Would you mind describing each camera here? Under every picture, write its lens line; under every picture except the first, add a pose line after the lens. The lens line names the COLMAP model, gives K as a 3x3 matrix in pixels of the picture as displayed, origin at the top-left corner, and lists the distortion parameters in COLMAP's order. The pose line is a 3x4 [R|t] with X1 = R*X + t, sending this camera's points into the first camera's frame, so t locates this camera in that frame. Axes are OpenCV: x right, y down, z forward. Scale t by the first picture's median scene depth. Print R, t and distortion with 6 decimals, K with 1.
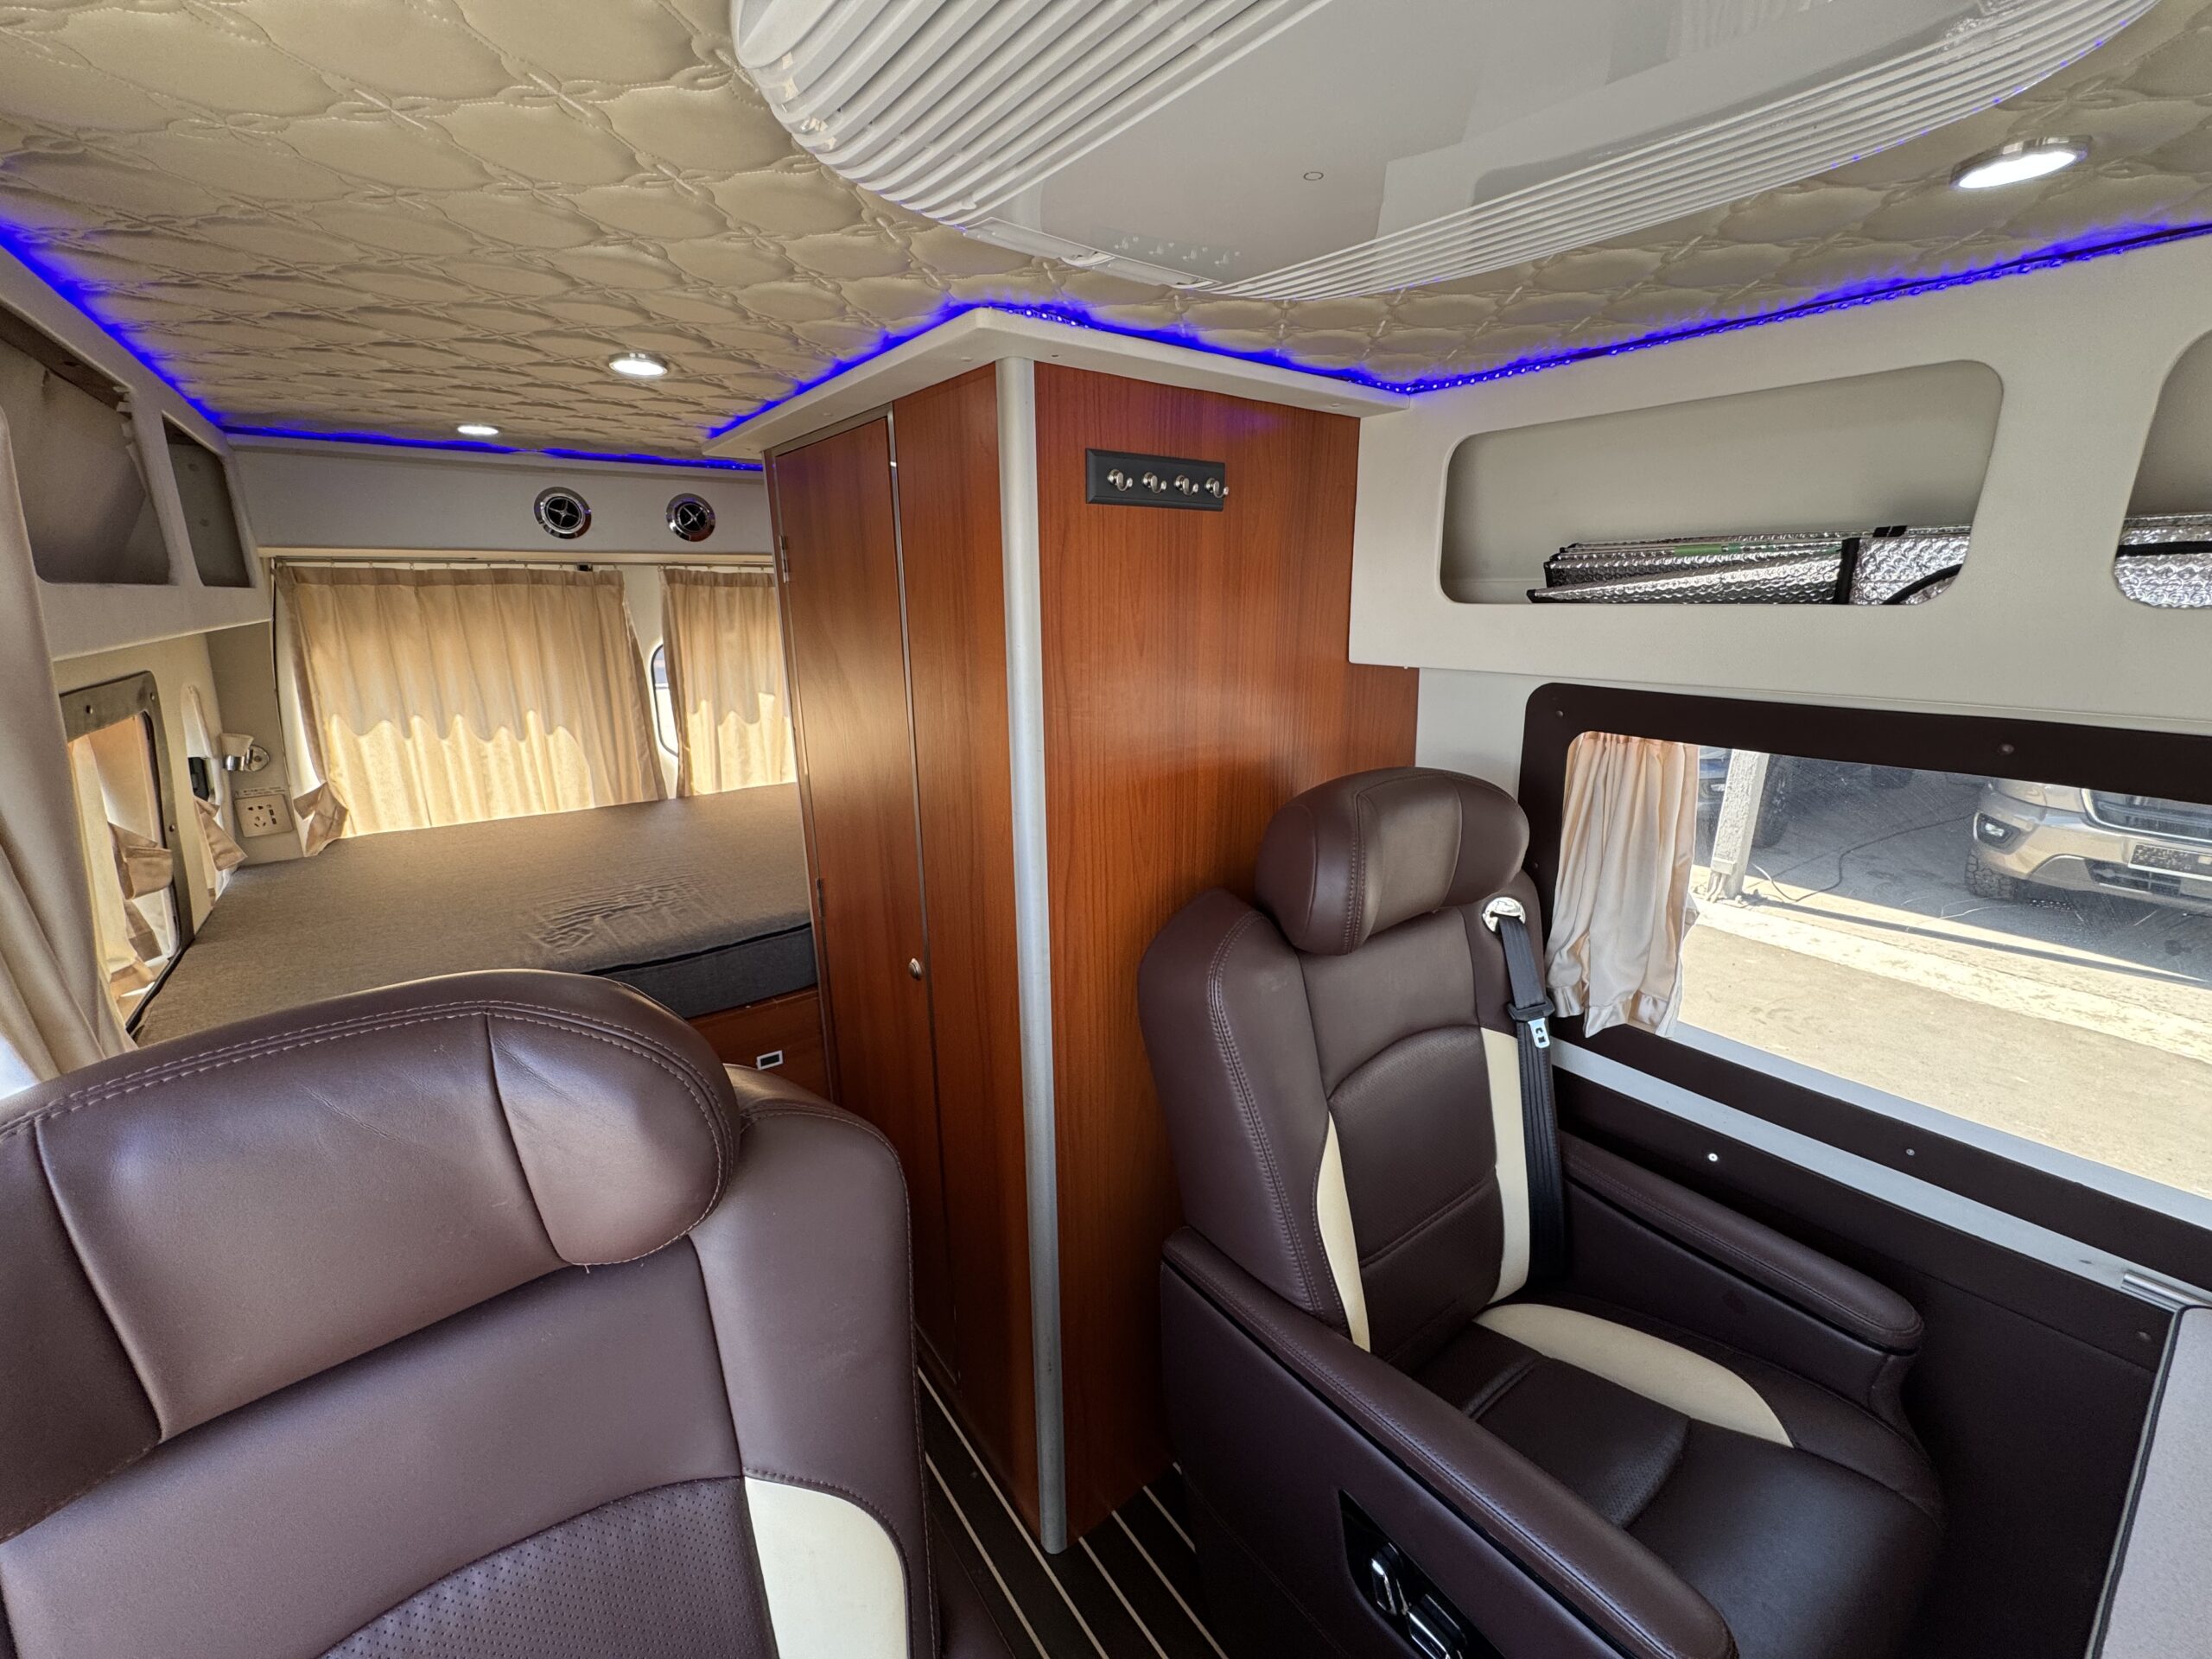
lens RADIAL K [[889.0, 0, 1106.0], [0, 889.0, 829.5], [0, 0, 1]] dist [0.001273, 0.000081]
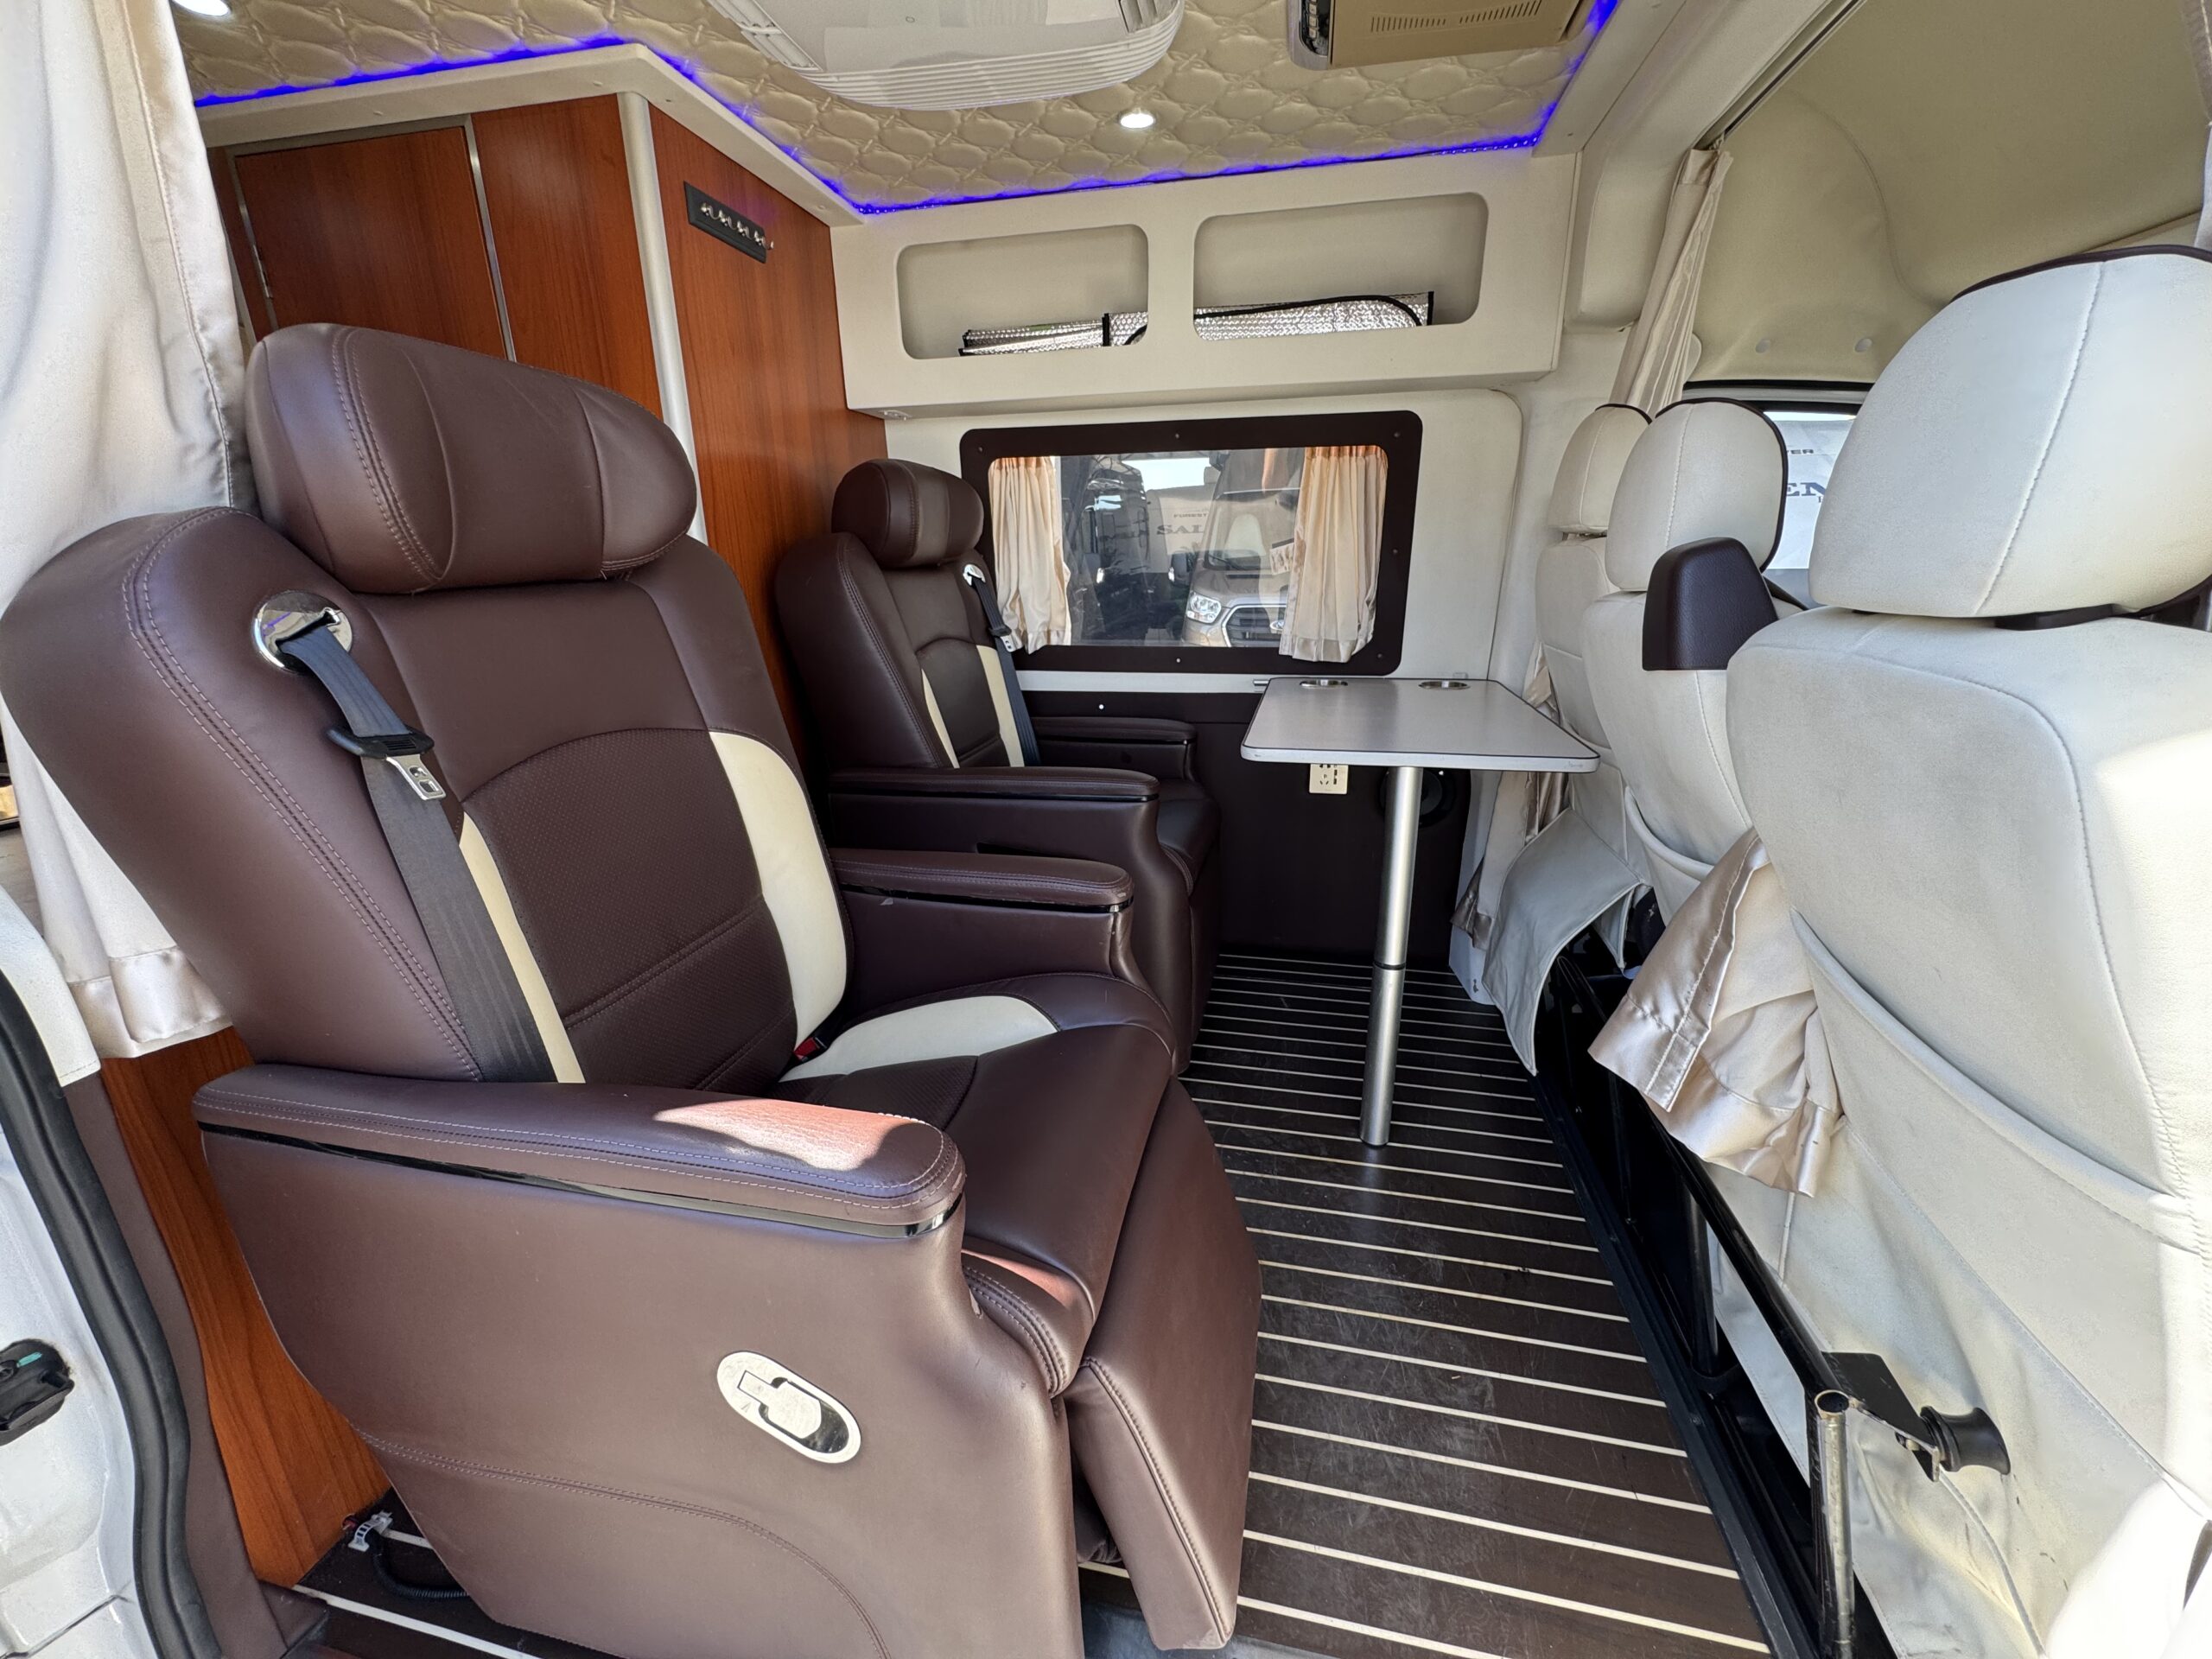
lens RADIAL K [[889.0, 0, 1106.0], [0, 889.0, 829.5], [0, 0, 1]] dist [0.001273, 0.000081]
pose [[0.762808, -0.194483, 0.616685, -0.557128], [0.176776, 0.980088, 0.090426, 0.551075], [-0.621992, 0.040037, 0.781999, -0.471545]]
